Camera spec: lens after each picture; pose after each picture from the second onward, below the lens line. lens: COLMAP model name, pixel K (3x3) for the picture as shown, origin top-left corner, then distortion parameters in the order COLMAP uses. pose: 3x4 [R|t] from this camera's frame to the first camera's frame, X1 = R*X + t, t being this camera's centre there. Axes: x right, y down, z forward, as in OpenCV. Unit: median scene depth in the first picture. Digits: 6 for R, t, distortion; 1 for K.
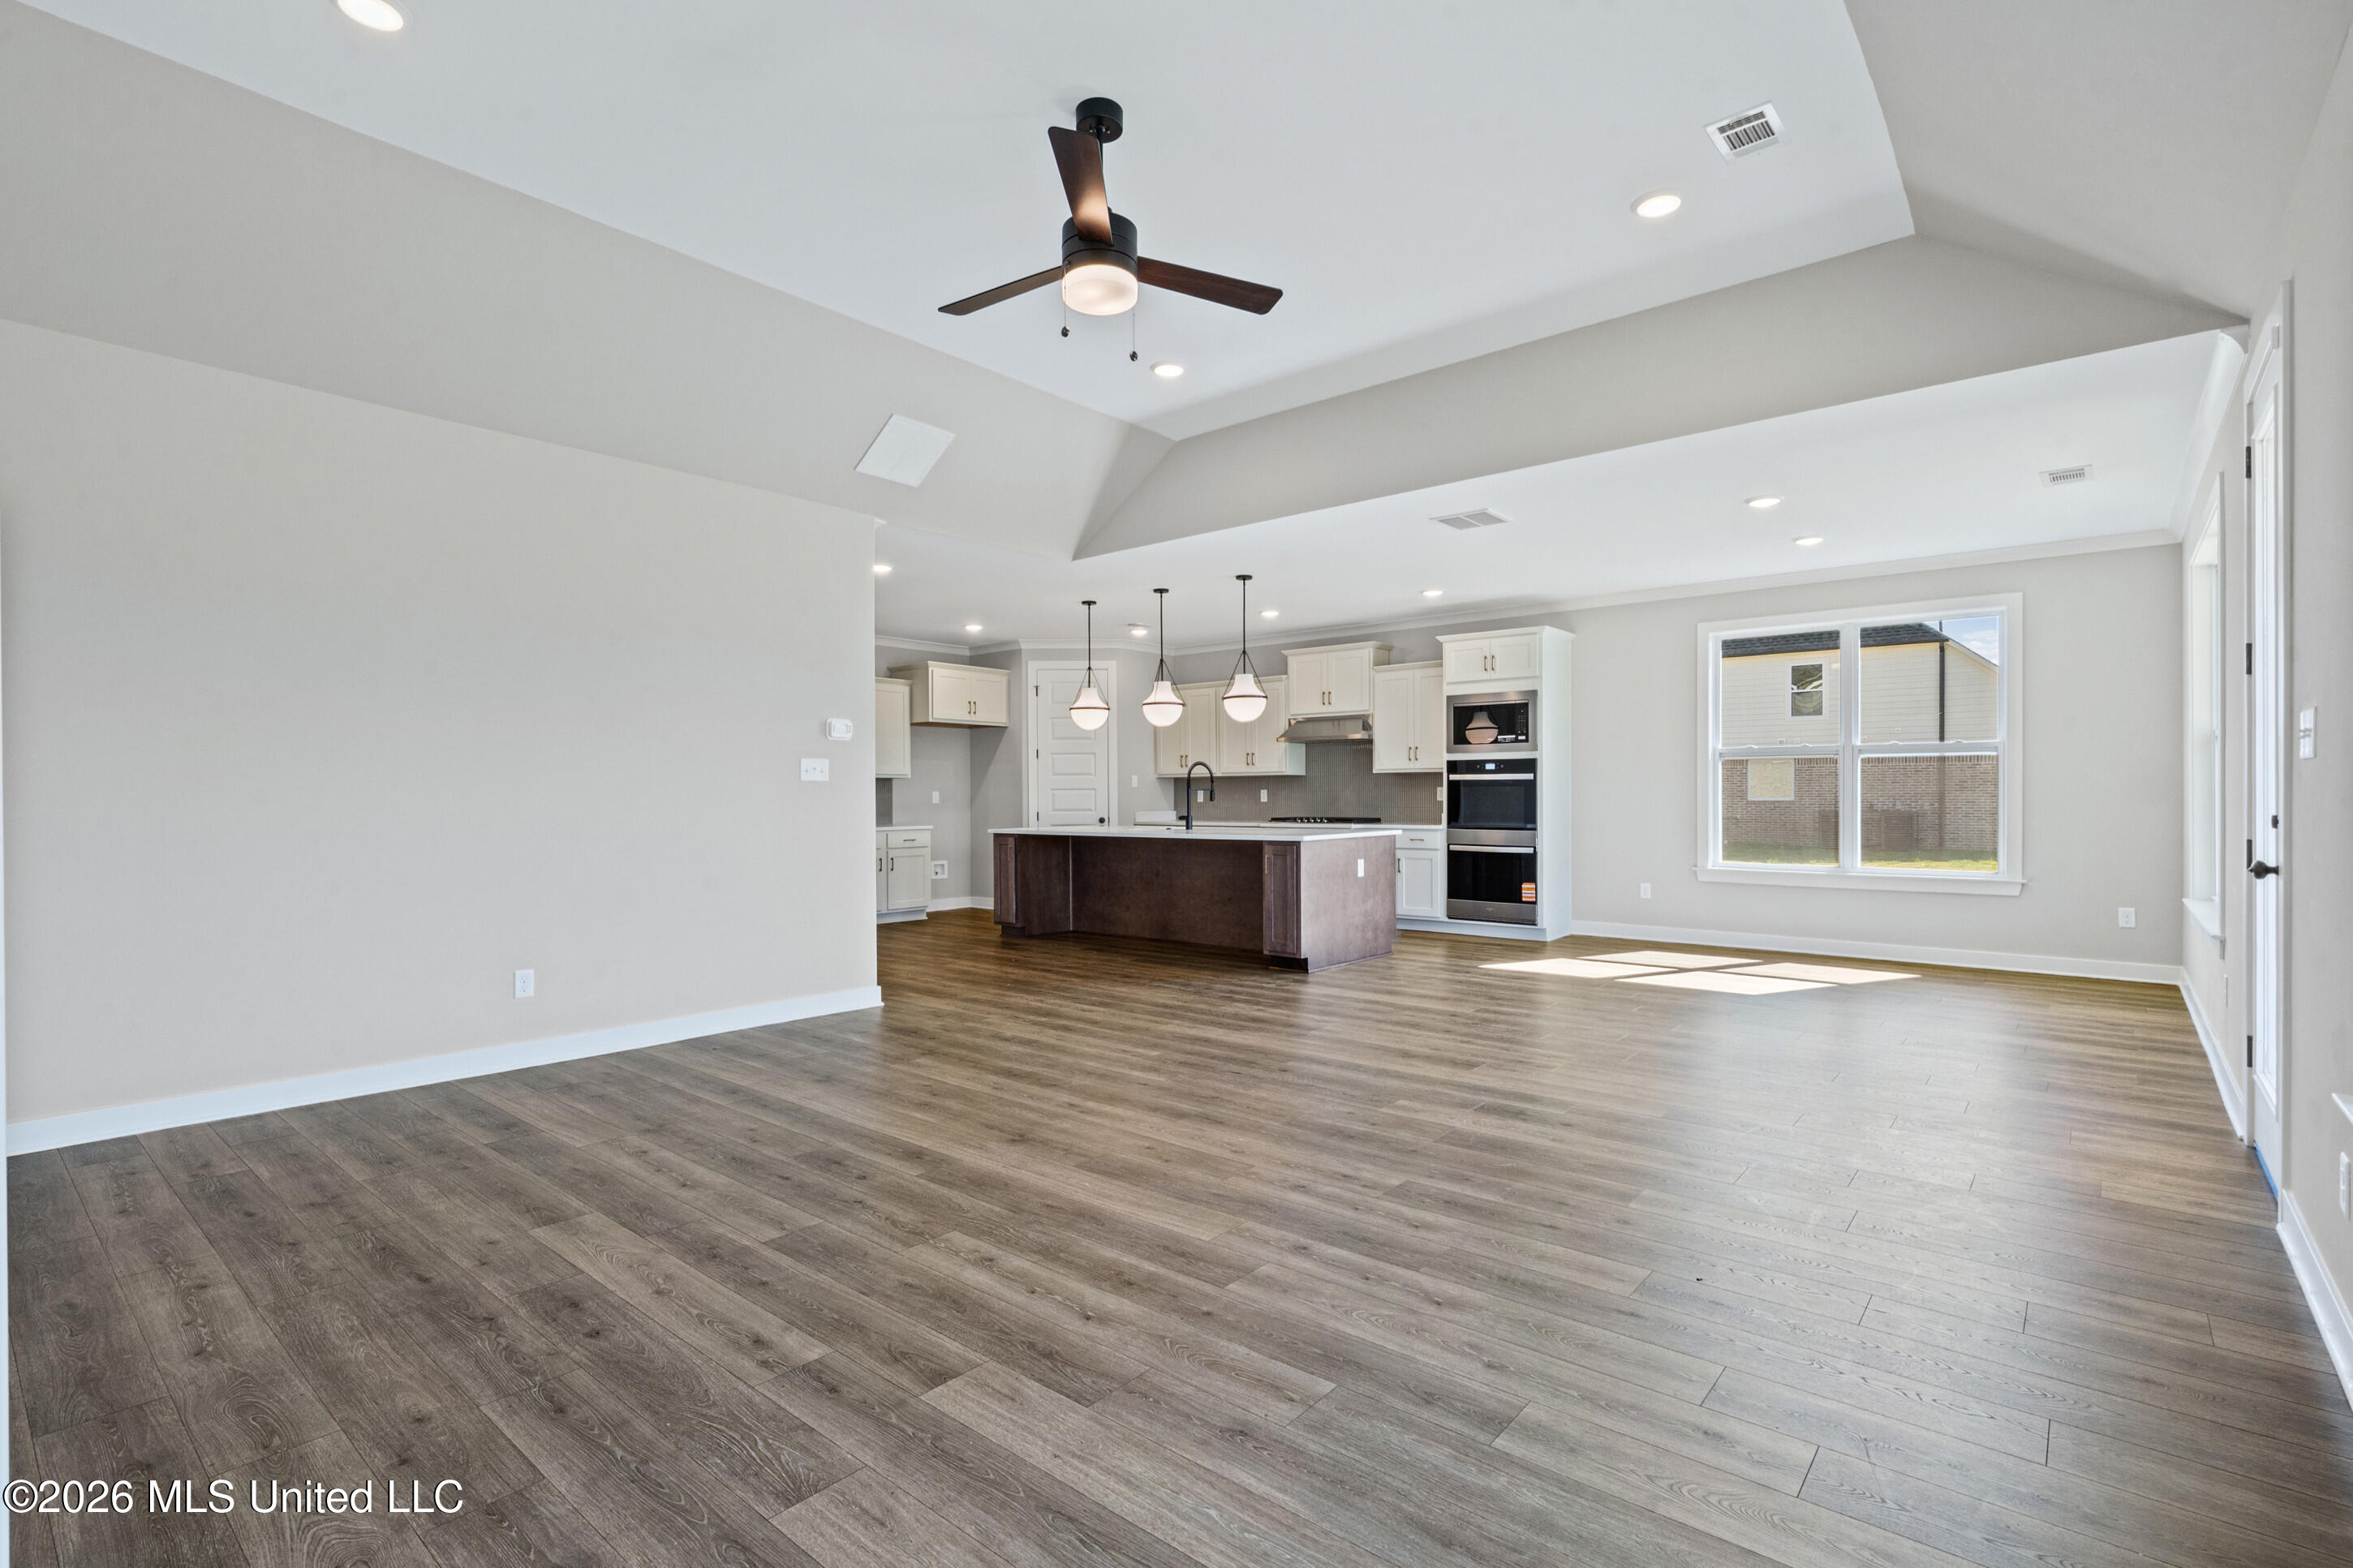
lens RADIAL K [[1079.9, 0, 1164.6], [0, 1079.9, 792.2], [0, 0, 1]] dist [0.012313, 0.000124]
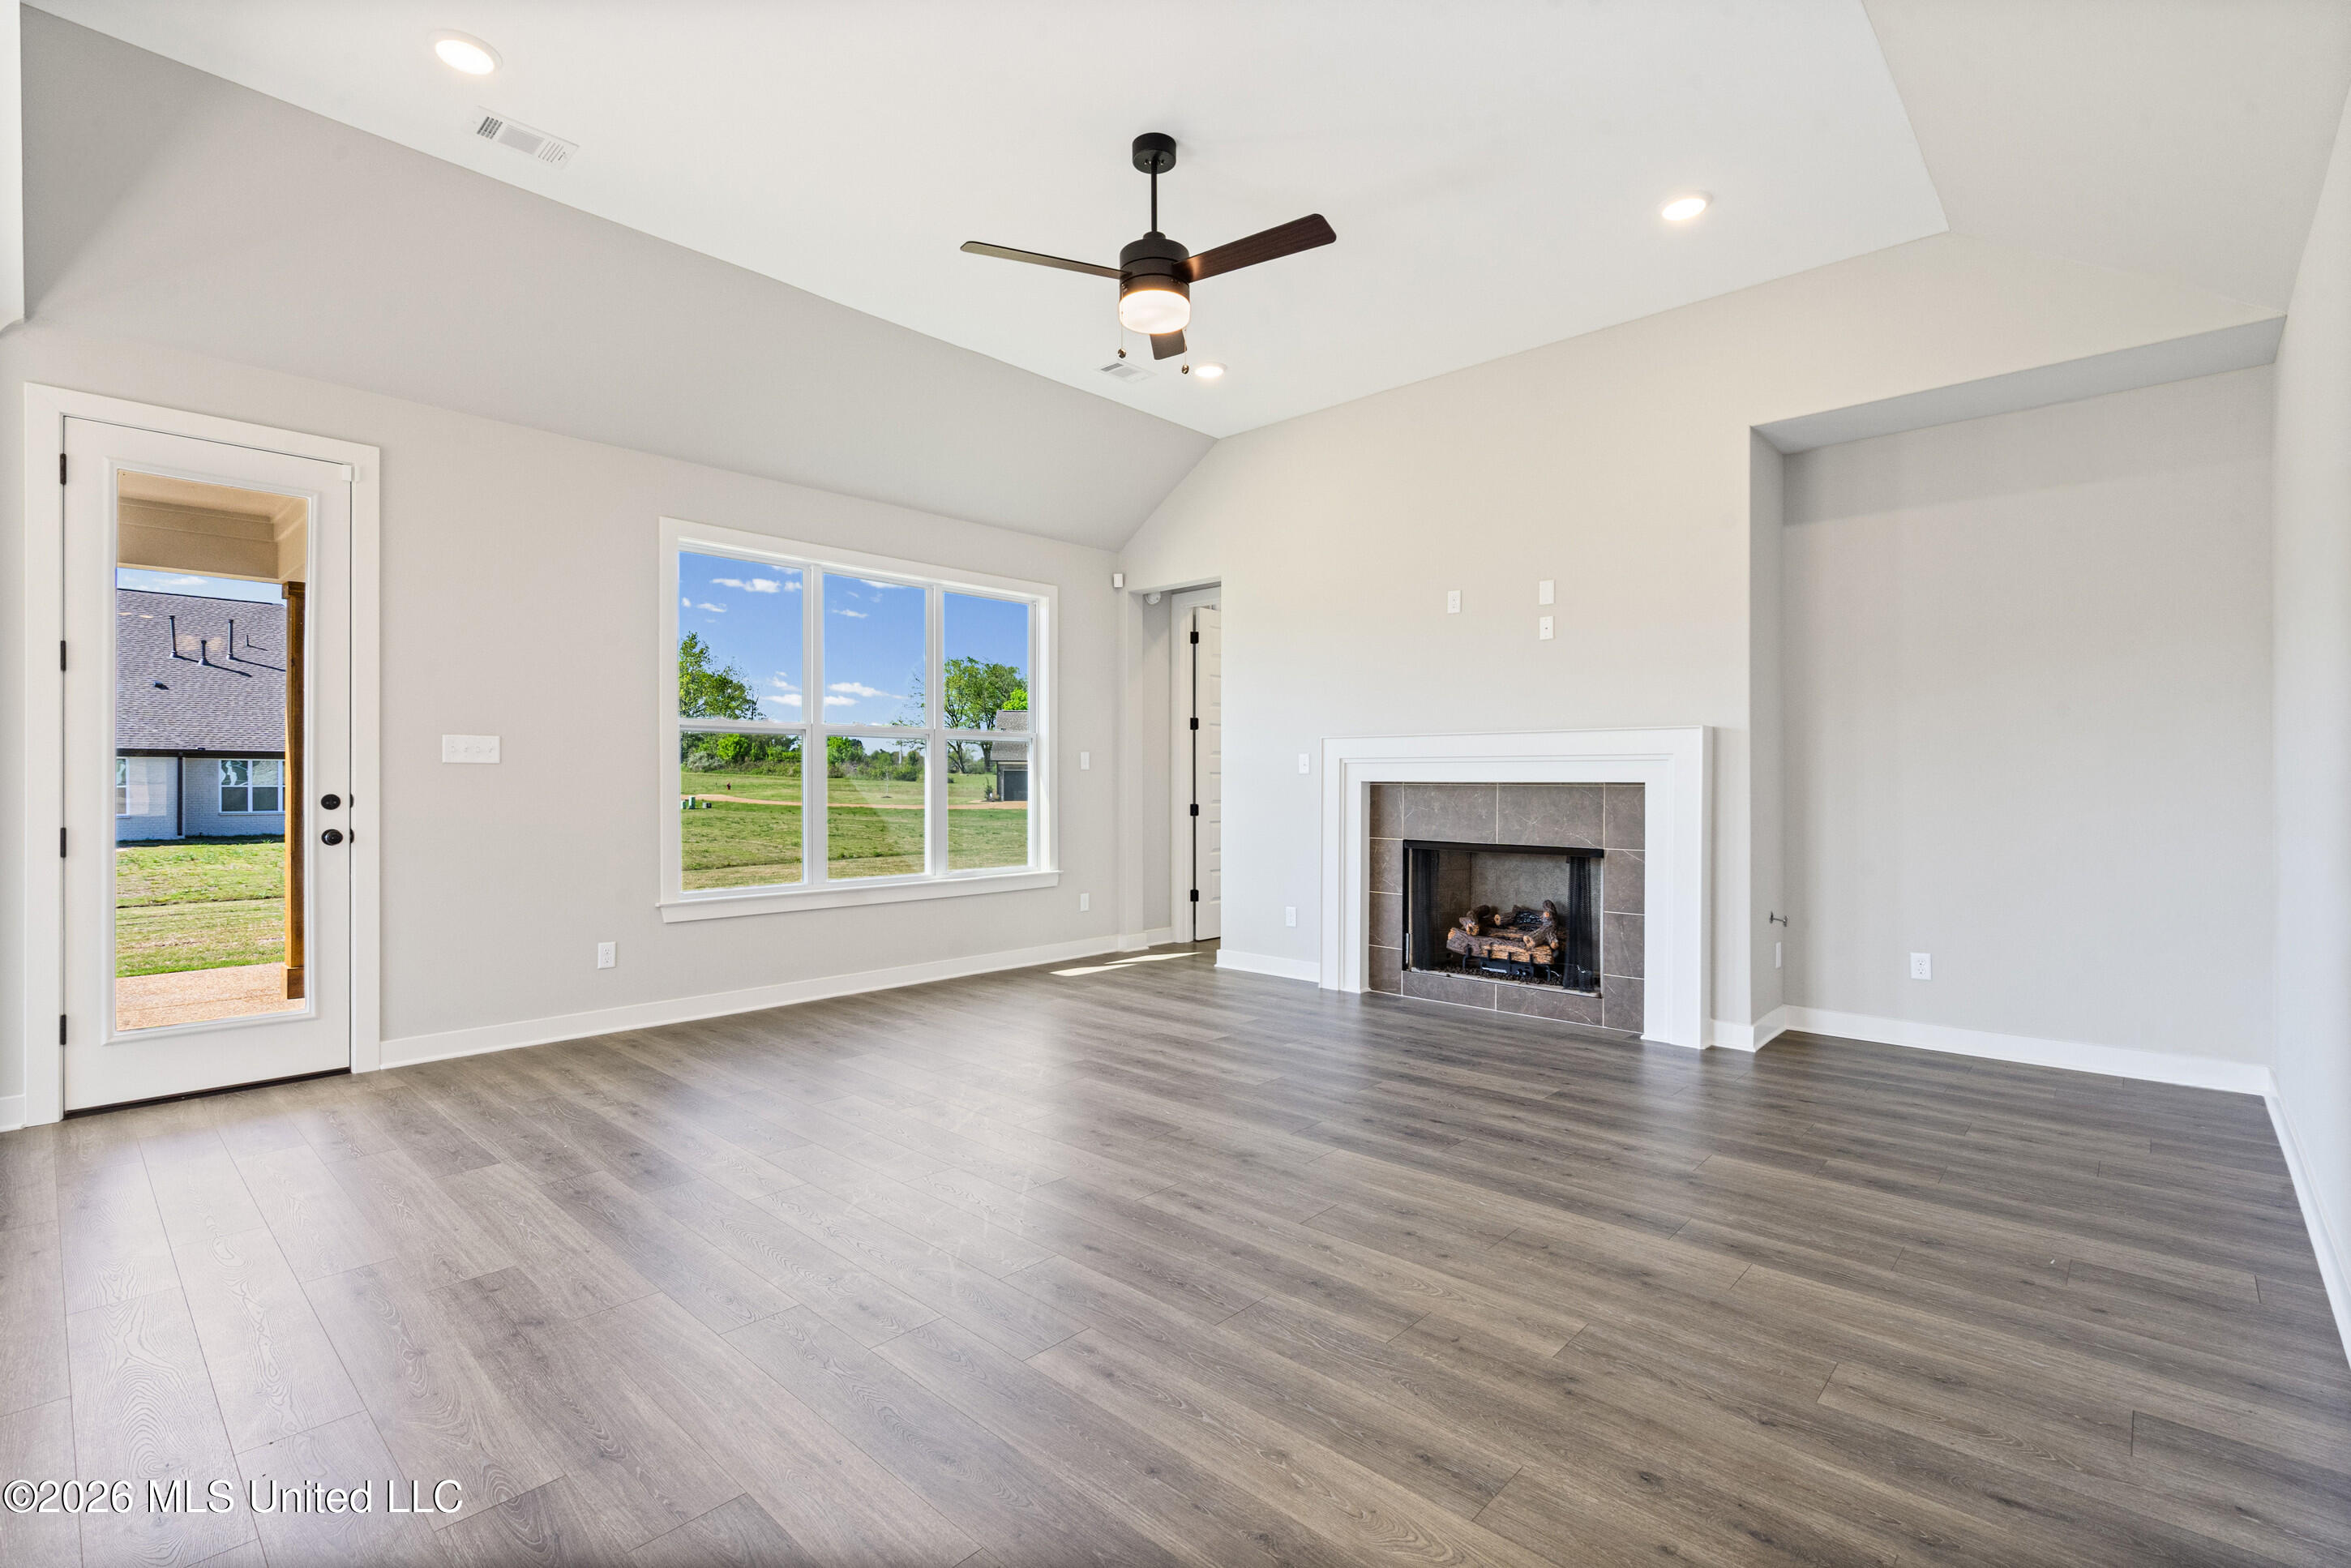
lens RADIAL K [[1079.1, 0, 1163.6], [0, 1079.1, 792.2], [0, 0, 1]] dist [0.012313, 0.000124]
pose [[-0.998909, -0.000425, 0.046701, -0.111453], [-0.000270, 0.999994, 0.003340, 0.010861], [-0.046702, 0.003324, -0.998903, 1.987765]]
